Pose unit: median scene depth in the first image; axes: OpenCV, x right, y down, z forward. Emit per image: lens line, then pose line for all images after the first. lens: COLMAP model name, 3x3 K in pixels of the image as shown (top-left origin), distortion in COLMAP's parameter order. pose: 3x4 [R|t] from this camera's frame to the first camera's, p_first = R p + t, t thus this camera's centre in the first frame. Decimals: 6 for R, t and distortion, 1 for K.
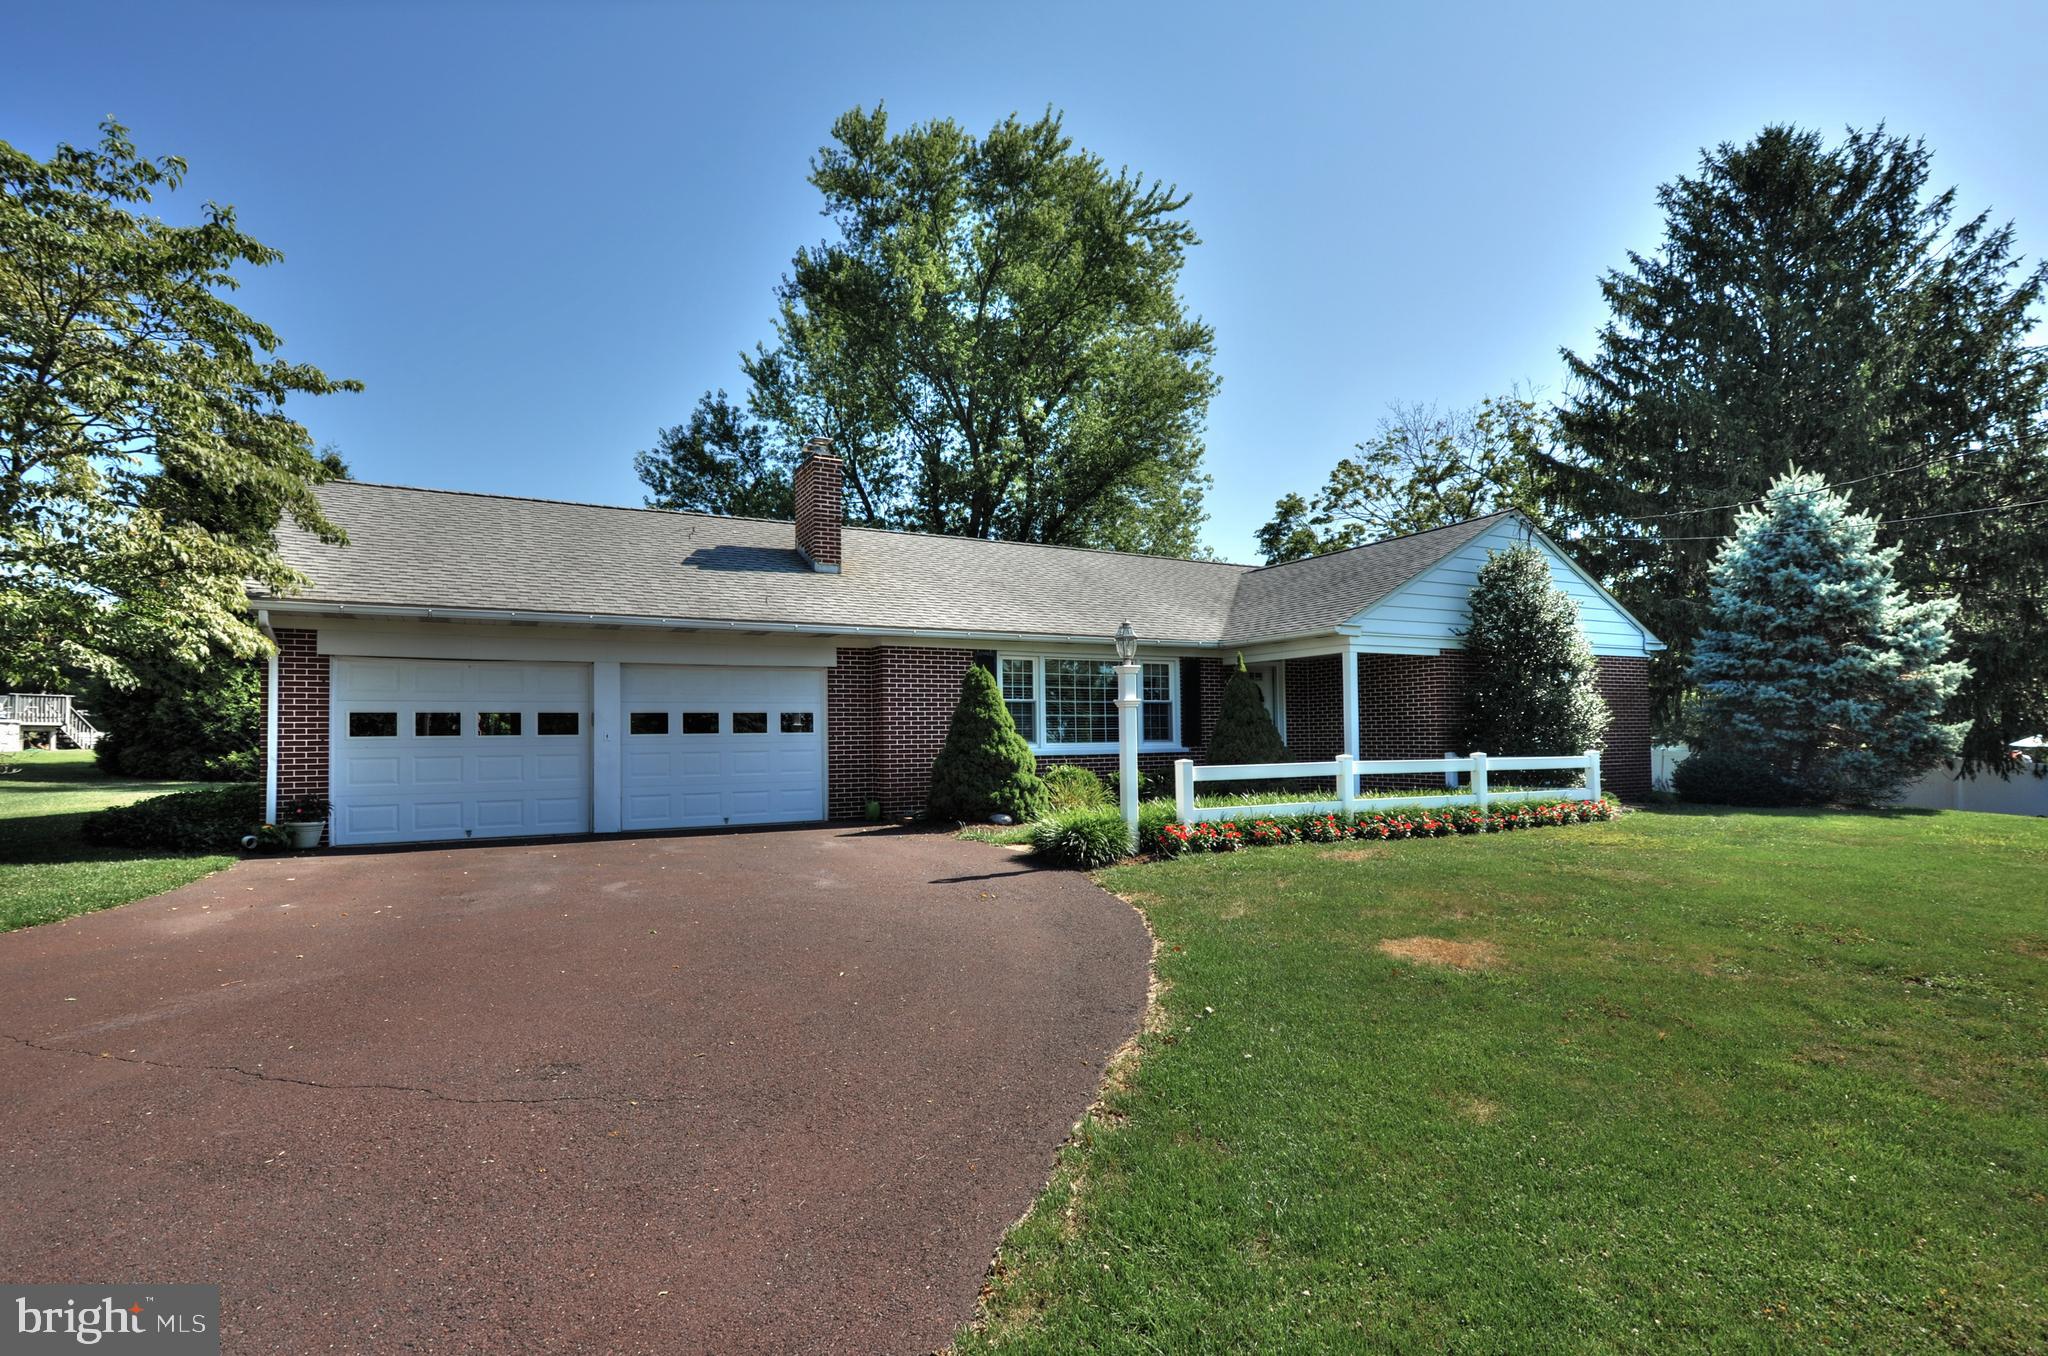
lens RADIAL K [[852.6, 0, 1023.7], [0, 852.6, 705.3], [0, 0, 1]] dist [-0.000198, -0.000012]
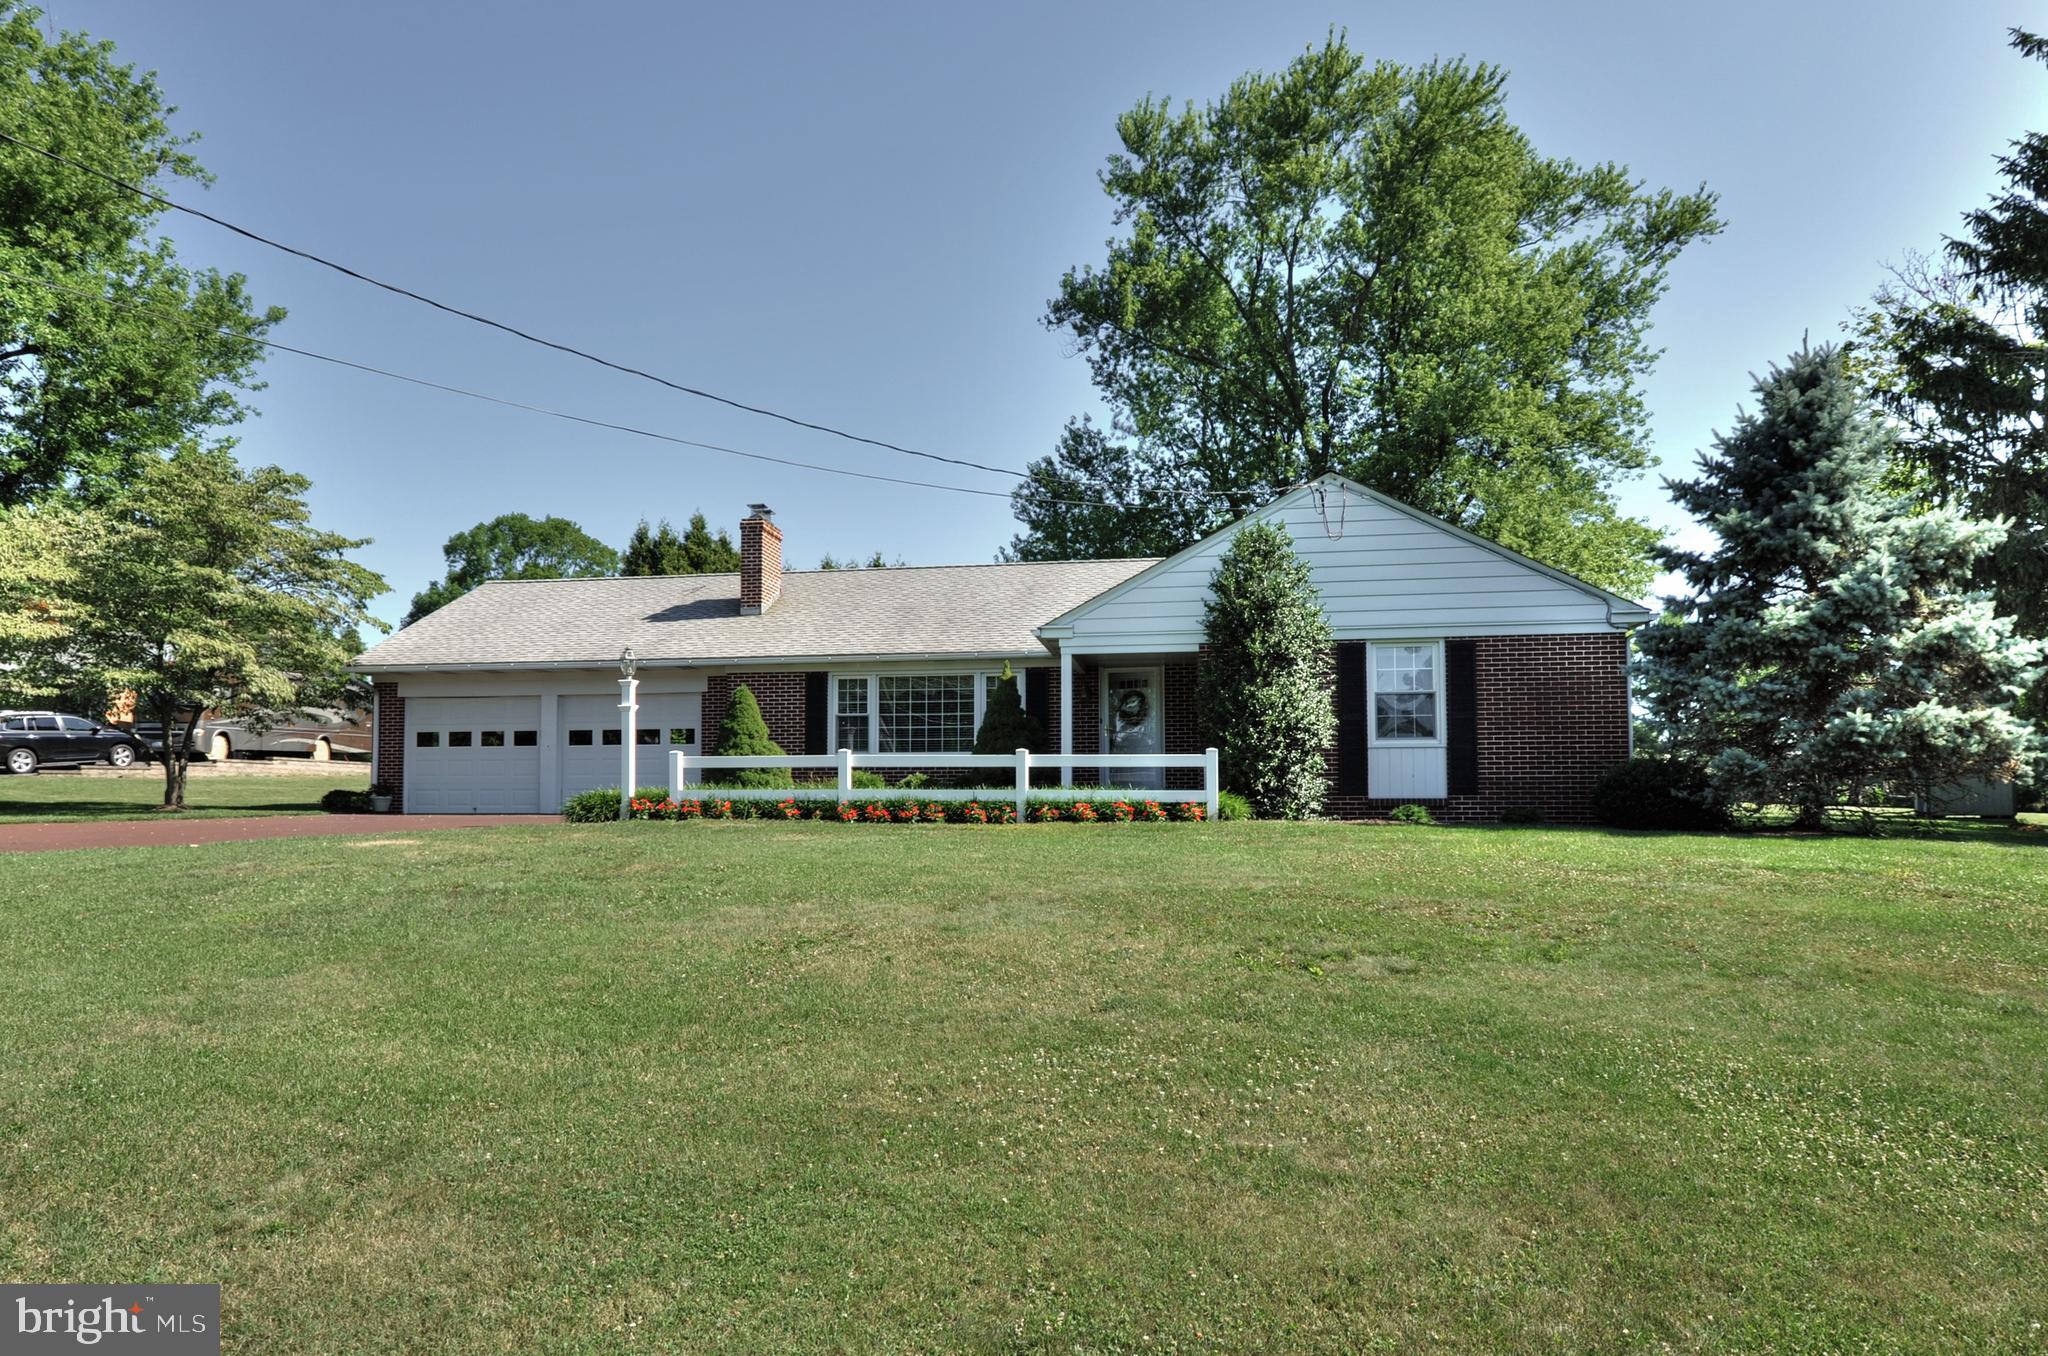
lens RADIAL K [[1010.0, 0, 1007.9], [0, 1010.0, 696.0], [0, 0, 1]] dist [-0.001977, -0.000569]
pose [[0.845238, -0.040179, -0.532878, 0.892228], [0.015525, 0.998595, -0.050668, 0.041191], [0.534165, 0.034553, 0.844674, -0.017475]]
